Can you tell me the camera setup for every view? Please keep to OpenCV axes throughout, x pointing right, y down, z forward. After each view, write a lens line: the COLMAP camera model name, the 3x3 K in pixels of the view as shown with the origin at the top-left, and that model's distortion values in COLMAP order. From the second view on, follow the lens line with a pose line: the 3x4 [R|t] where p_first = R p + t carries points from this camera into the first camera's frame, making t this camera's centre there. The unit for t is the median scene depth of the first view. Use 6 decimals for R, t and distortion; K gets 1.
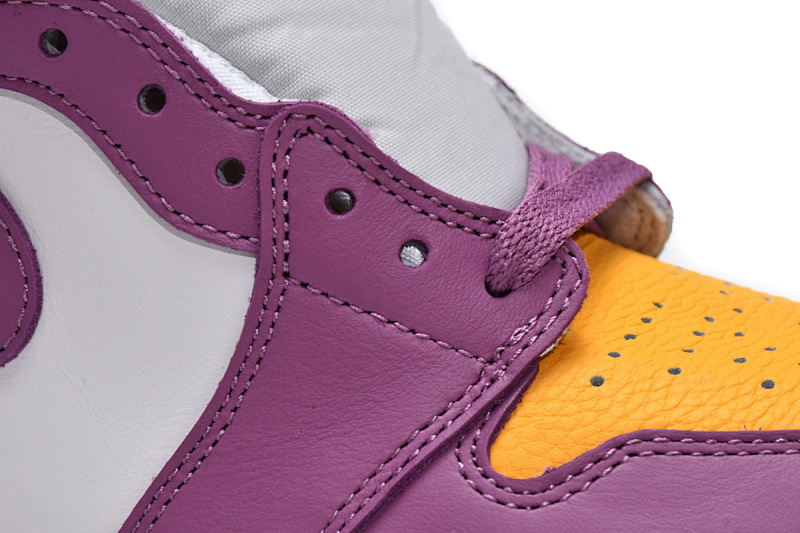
lens RADIAL K [[3263.2, 0, 400.0], [0, 3263.2, 266.5], [0, 0, 1]] dist [0.105796, 0.129331]
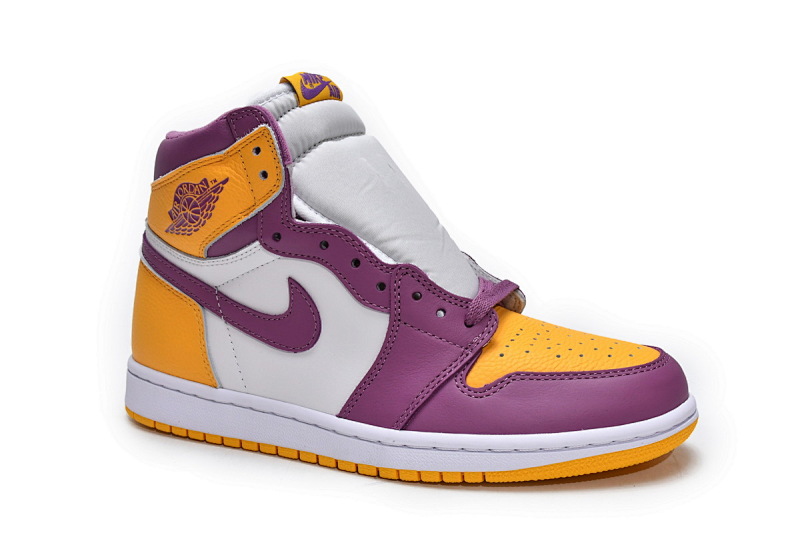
lens RADIAL K [[840.5, 0, 400.0], [0, 840.5, 266.5], [0, 0, 1]] dist [0.003780, -0.001256]
pose [[0.998105, -0.004380, -0.061383, 0.014375], [0.001083, 0.998560, -0.053642, -0.005347], [0.061530, 0.053474, 0.996672, 0.210891]]
